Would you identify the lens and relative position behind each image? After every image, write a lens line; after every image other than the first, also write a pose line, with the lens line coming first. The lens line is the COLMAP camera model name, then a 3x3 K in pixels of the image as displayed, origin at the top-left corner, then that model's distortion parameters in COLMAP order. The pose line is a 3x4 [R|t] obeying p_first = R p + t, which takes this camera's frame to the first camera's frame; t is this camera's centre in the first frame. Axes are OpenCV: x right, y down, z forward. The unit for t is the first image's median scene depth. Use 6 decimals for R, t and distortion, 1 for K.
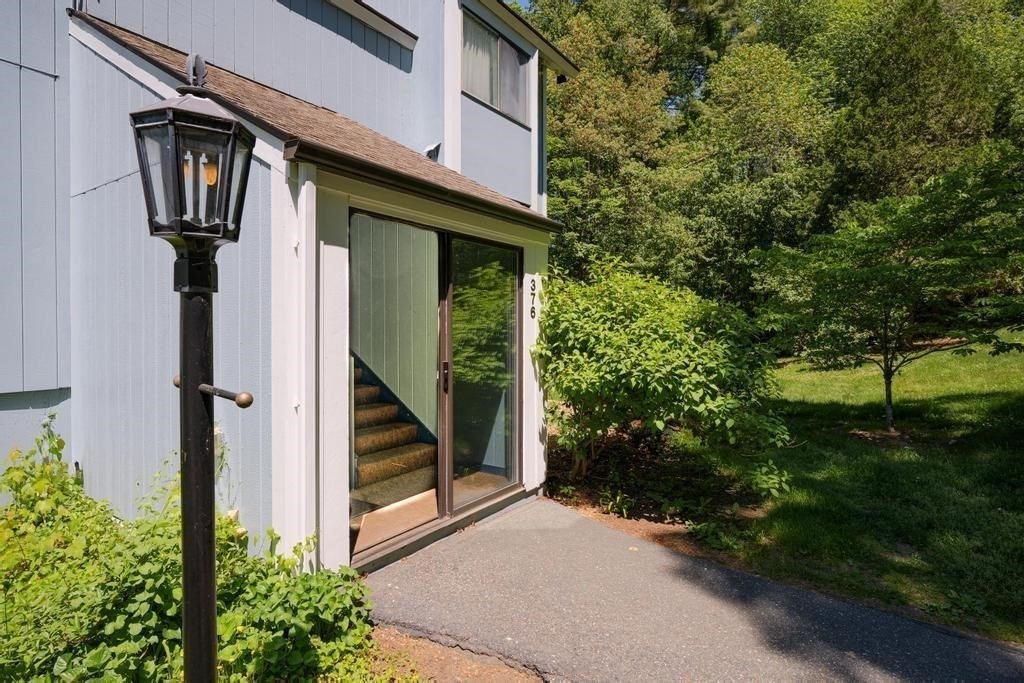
lens RADIAL K [[512.1, 0, 512.0], [0, 512.1, 341.5], [0, 0, 1]] dist [0.000769, 0.000050]
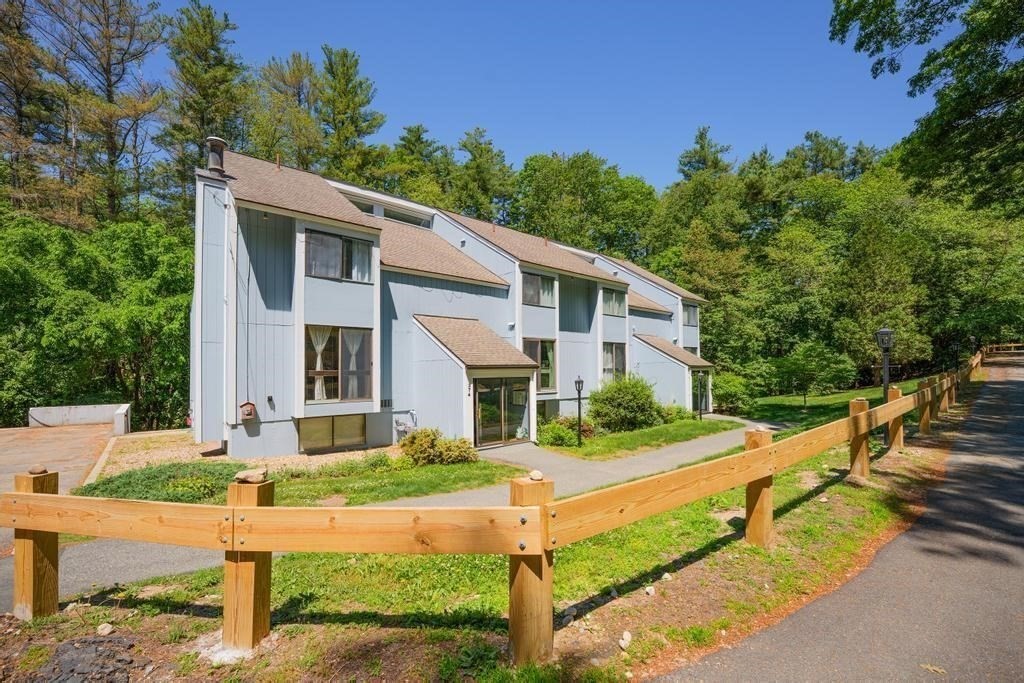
lens RADIAL K [[430.2, 0, 513.6], [0, 430.2, 358.6], [0, 0, 1]] dist [-0.000539, -0.000015]
pose [[0.972166, -0.013910, -0.233879, -0.198581], [0.003429, 0.998974, -0.045163, -0.020542], [0.234268, 0.043104, 0.971216, -0.862295]]
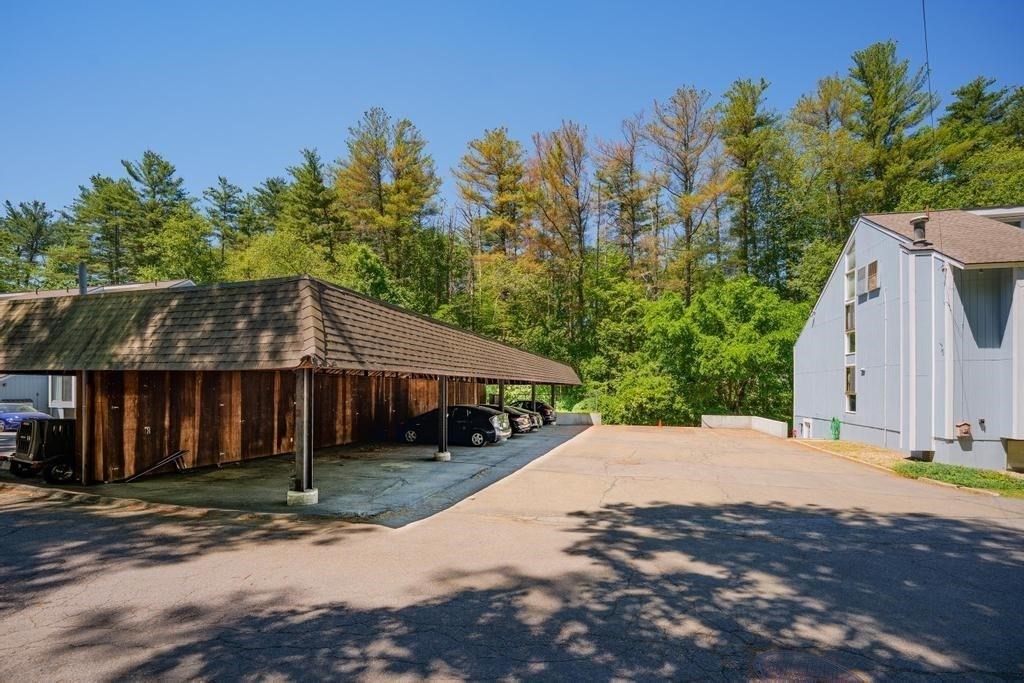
lens RADIAL K [[452.2, 0, 512.9], [0, 452.2, 381.5], [0, 0, 1]] dist [-0.001022, 0.000193]
pose [[0.400317, -0.009932, -0.916323, -0.302482], [-0.024421, 0.999471, -0.021502, -0.025477], [0.916051, 0.030985, 0.399863, -1.488817]]
